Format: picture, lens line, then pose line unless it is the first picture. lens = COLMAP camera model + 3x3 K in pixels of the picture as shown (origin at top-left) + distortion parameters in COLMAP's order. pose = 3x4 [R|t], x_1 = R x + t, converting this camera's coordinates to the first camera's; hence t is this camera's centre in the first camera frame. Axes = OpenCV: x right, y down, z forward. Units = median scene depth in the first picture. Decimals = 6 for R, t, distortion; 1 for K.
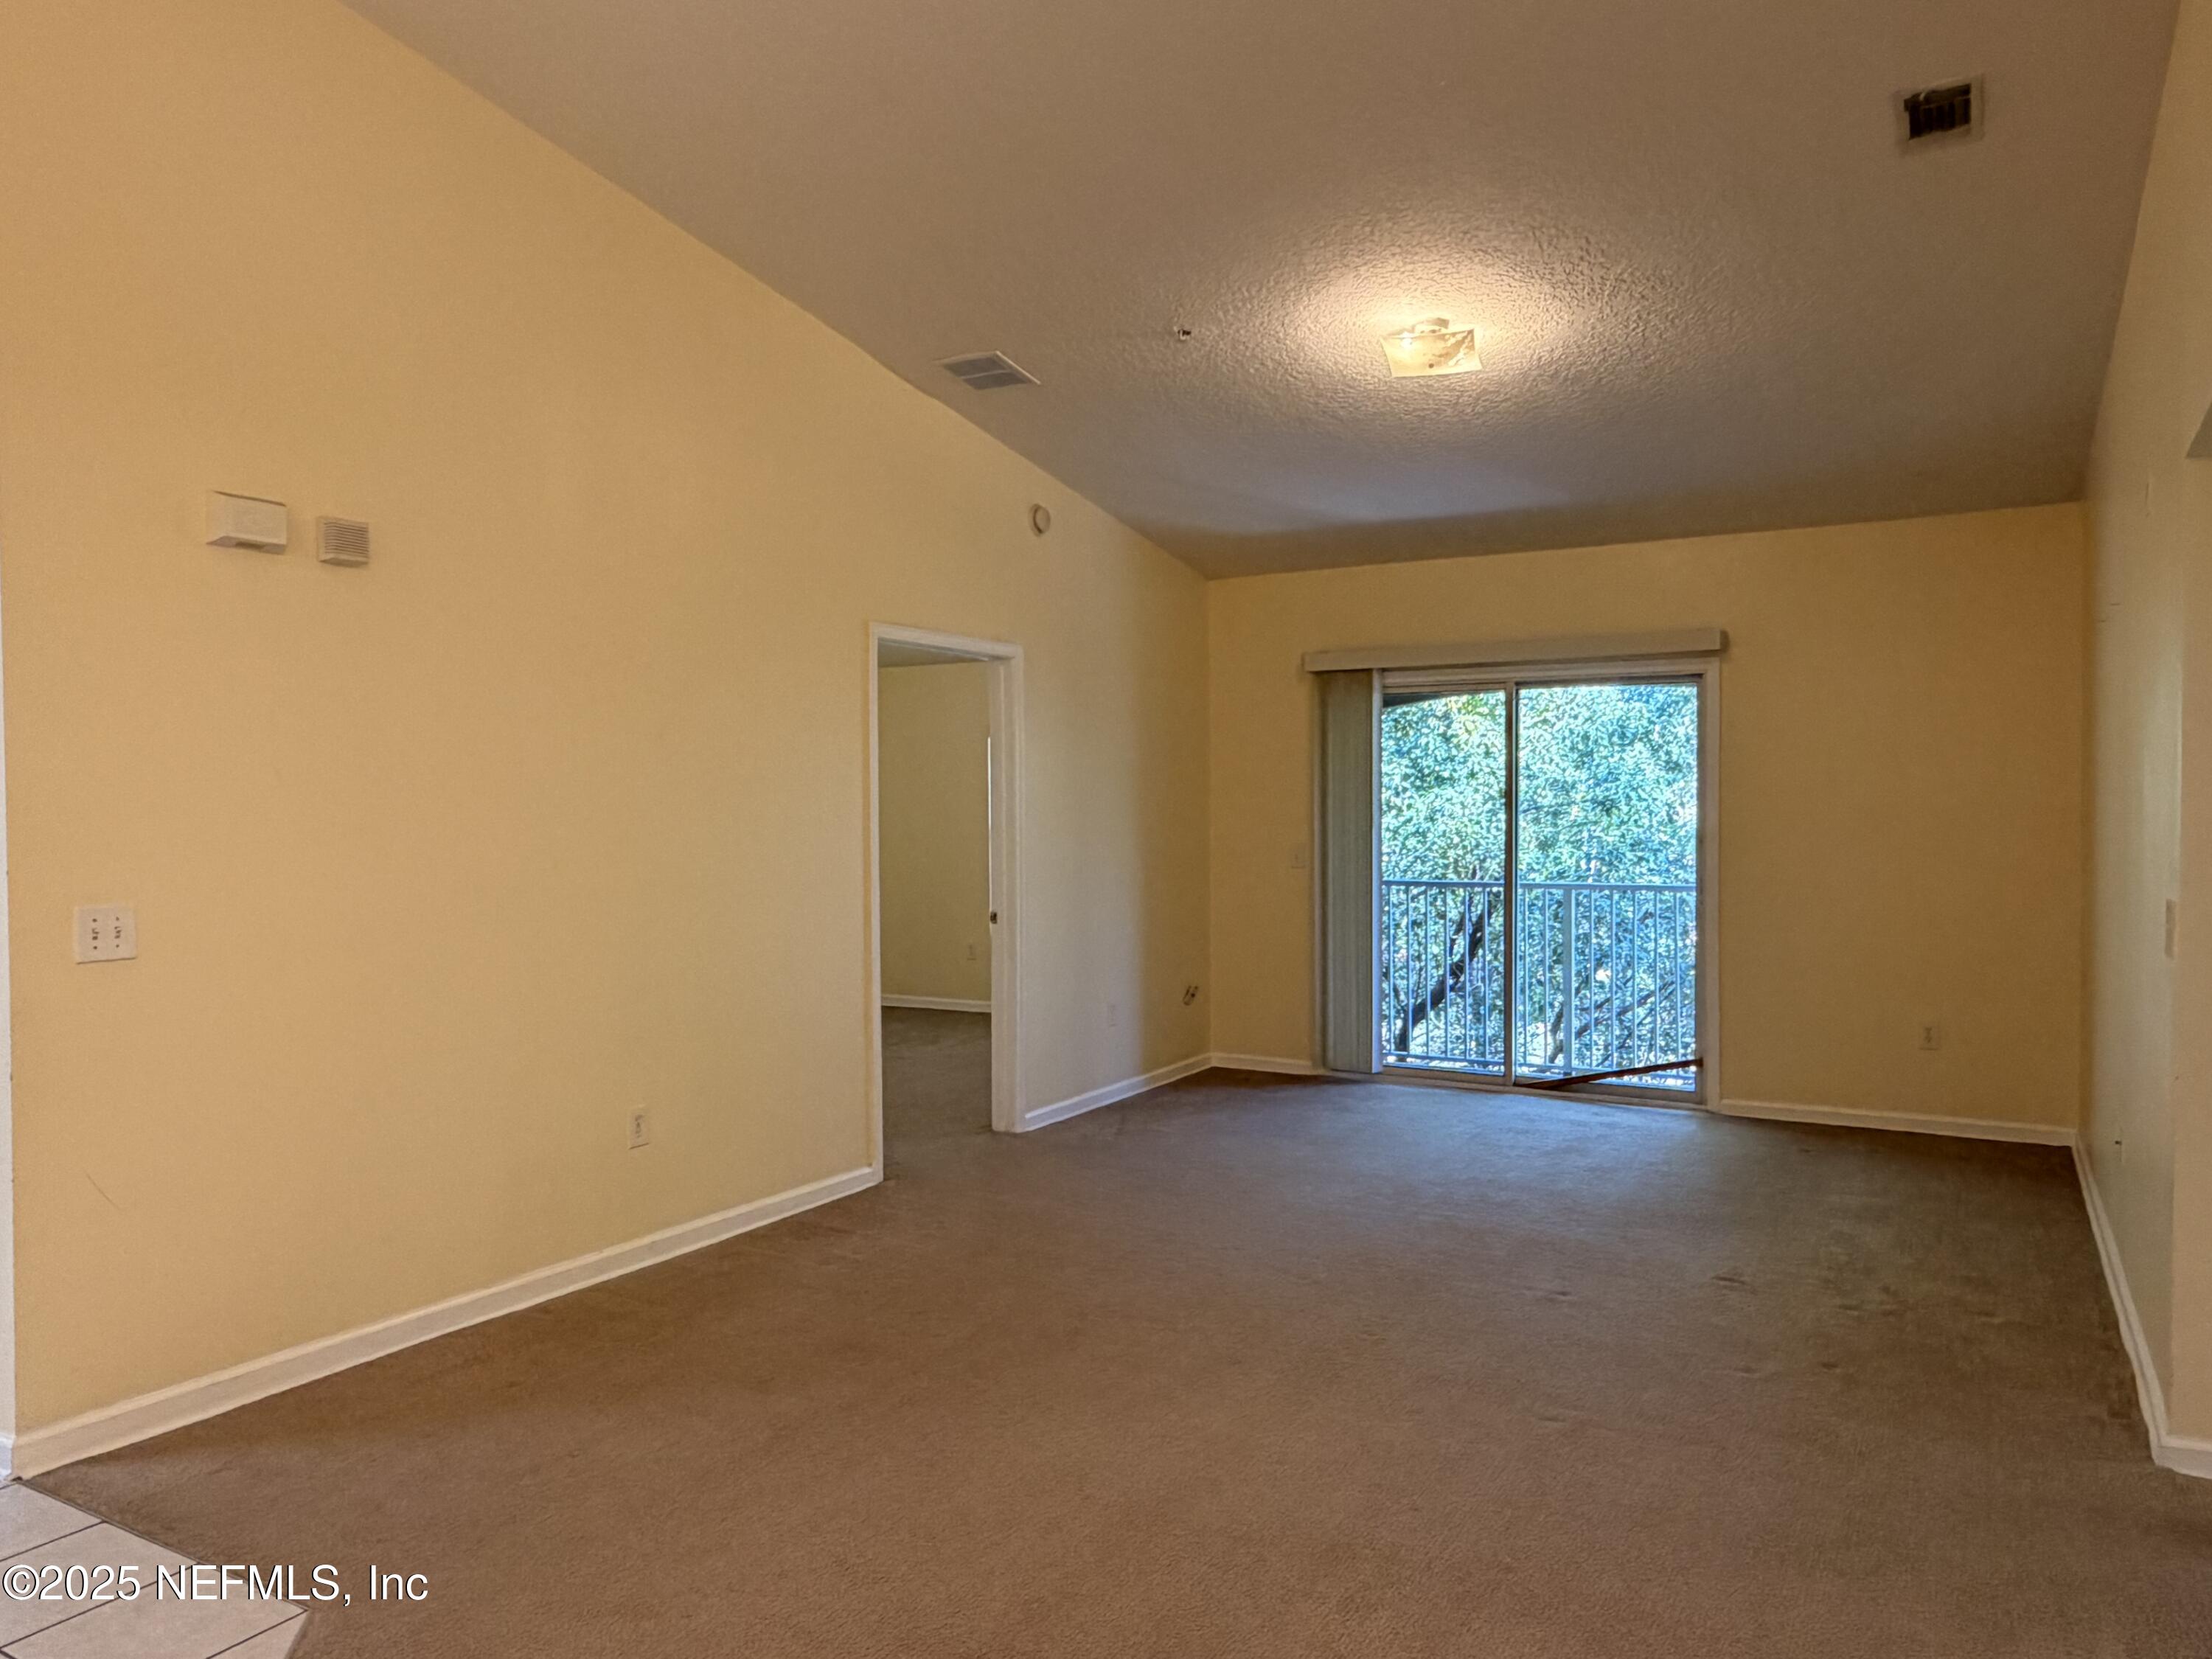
lens RADIAL K [[1516.0, 0, 1106.8], [0, 1516.0, 822.0], [0, 0, 1]] dist [0.007185, 0.004625]
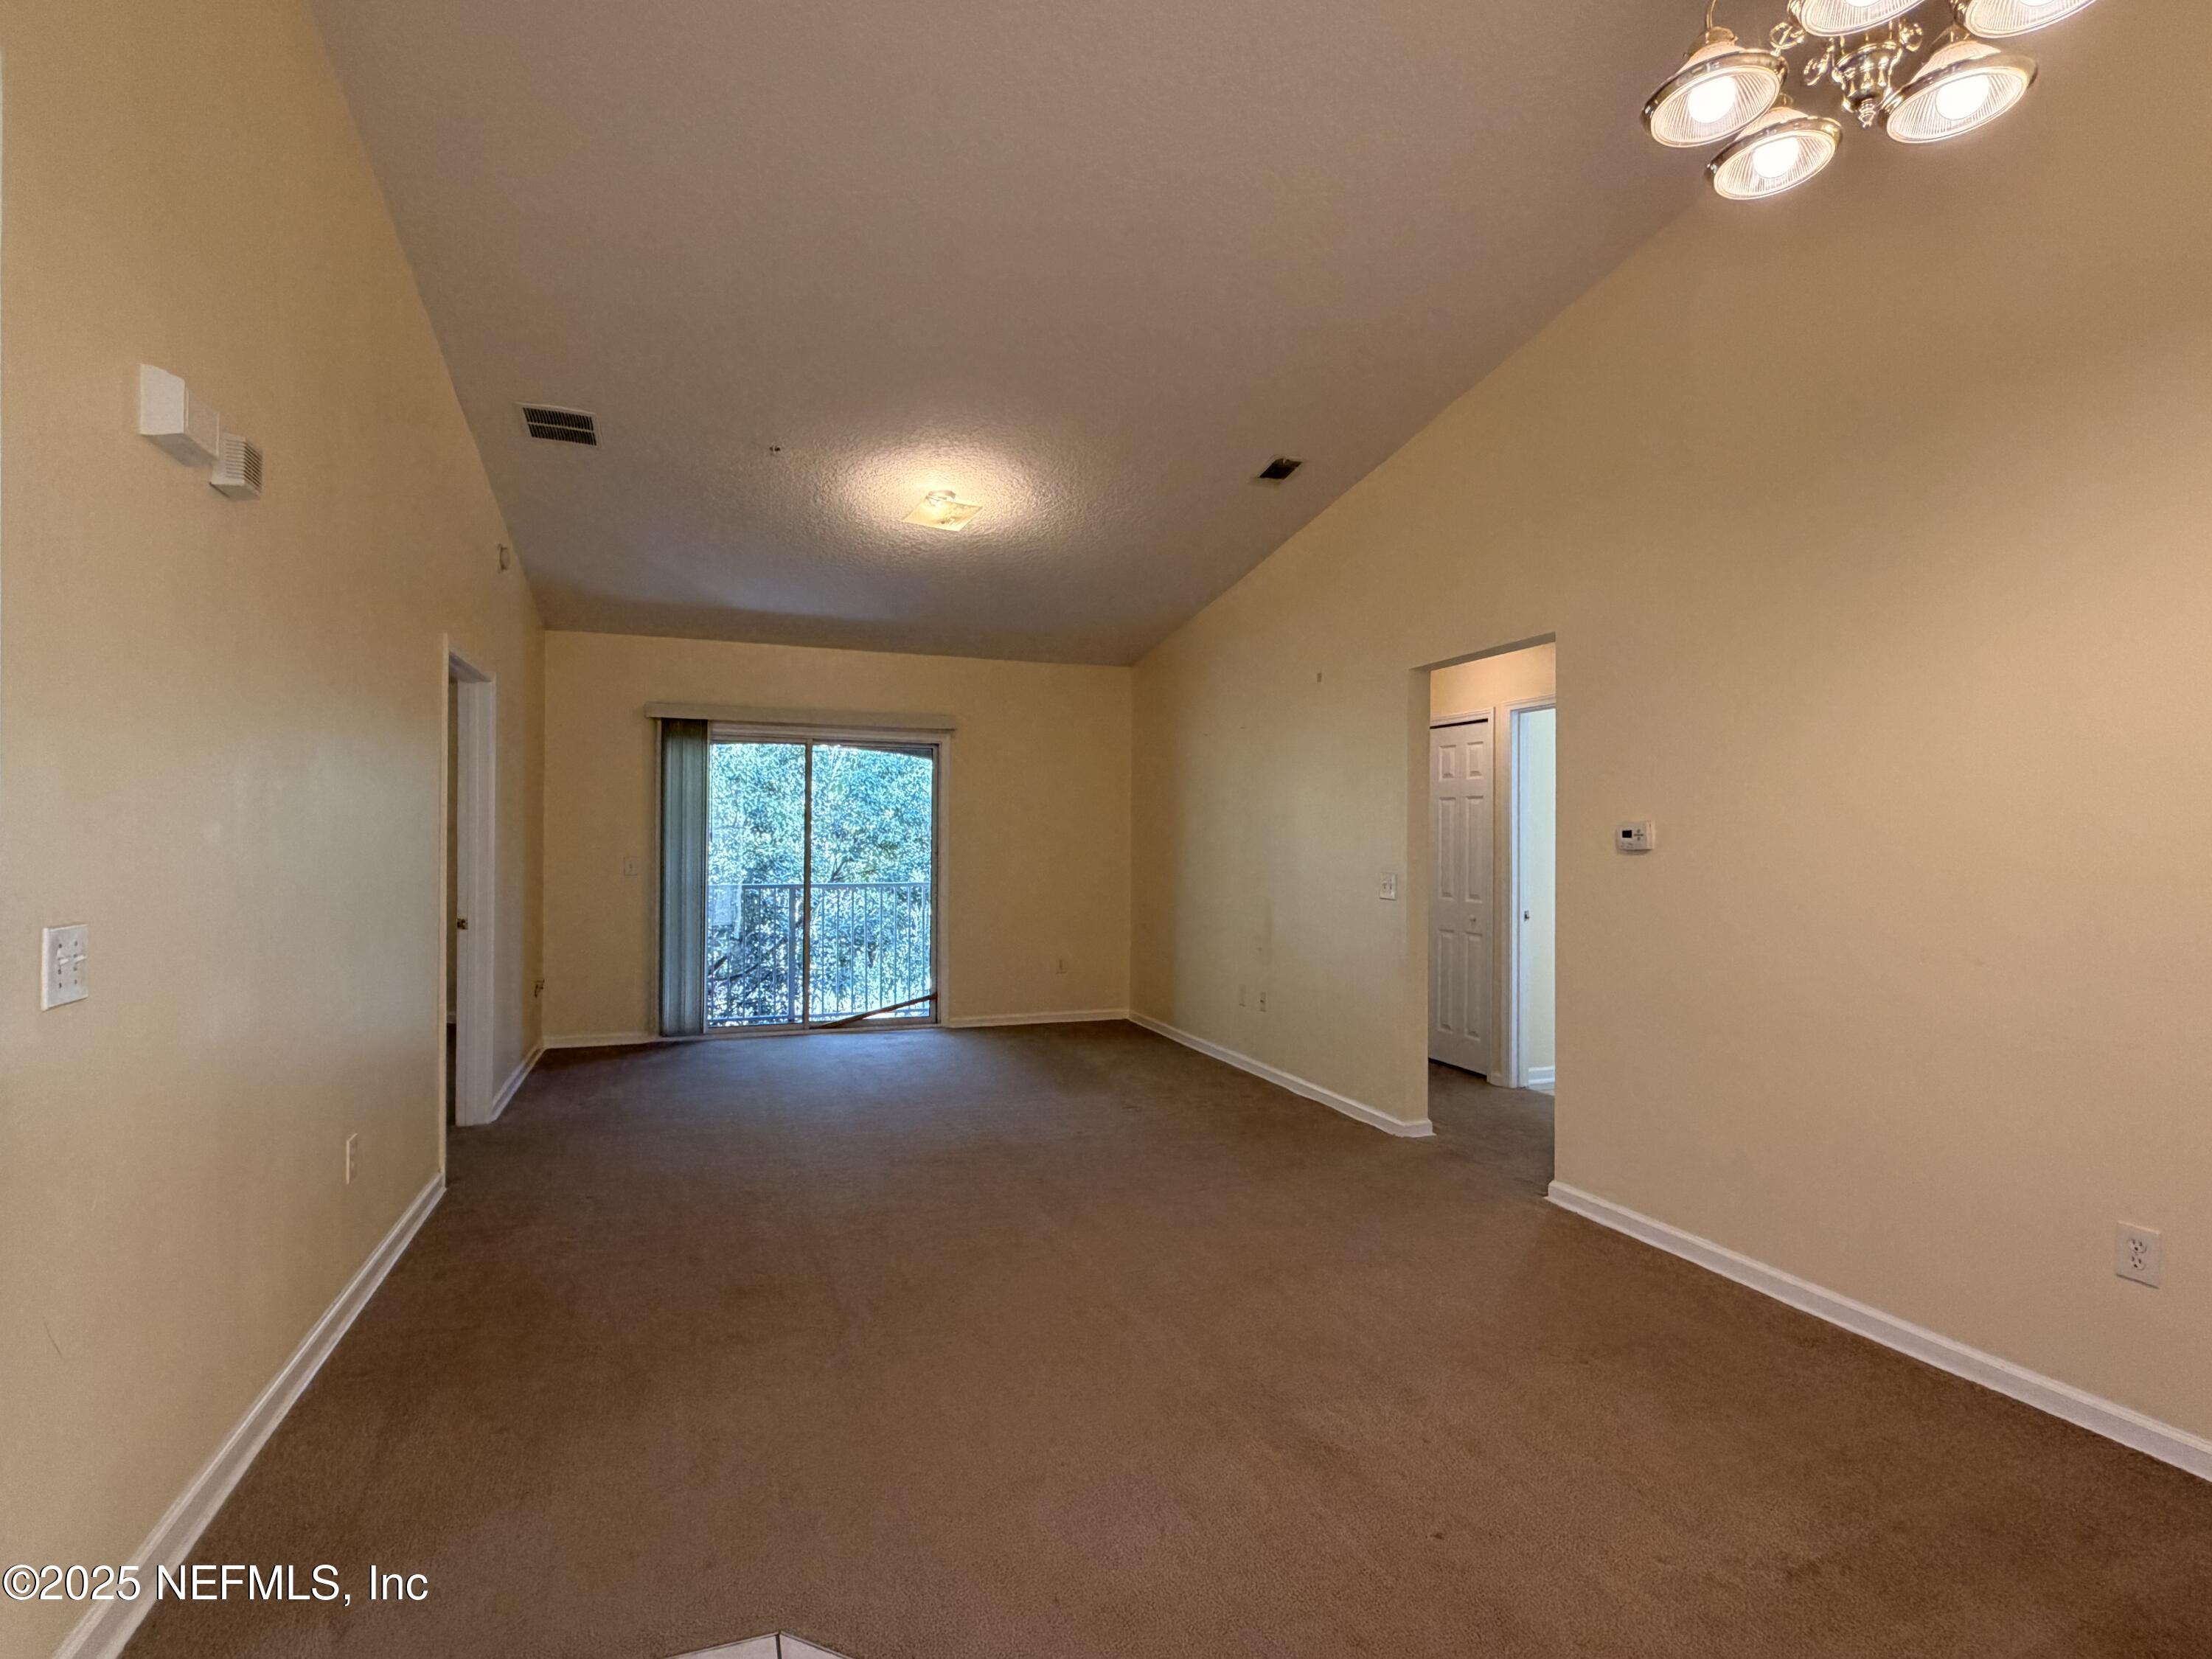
lens RADIAL K [[1104.7, 0, 1111.1], [0, 1104.7, 839.9], [0, 0, 1]] dist [-0.000047, -0.000031]
pose [[0.634301, 0.008198, 0.773042, -0.354557], [-0.004367, 0.999966, -0.007020, 0.006414], [-0.773073, 0.001077, 0.634316, 0.148748]]
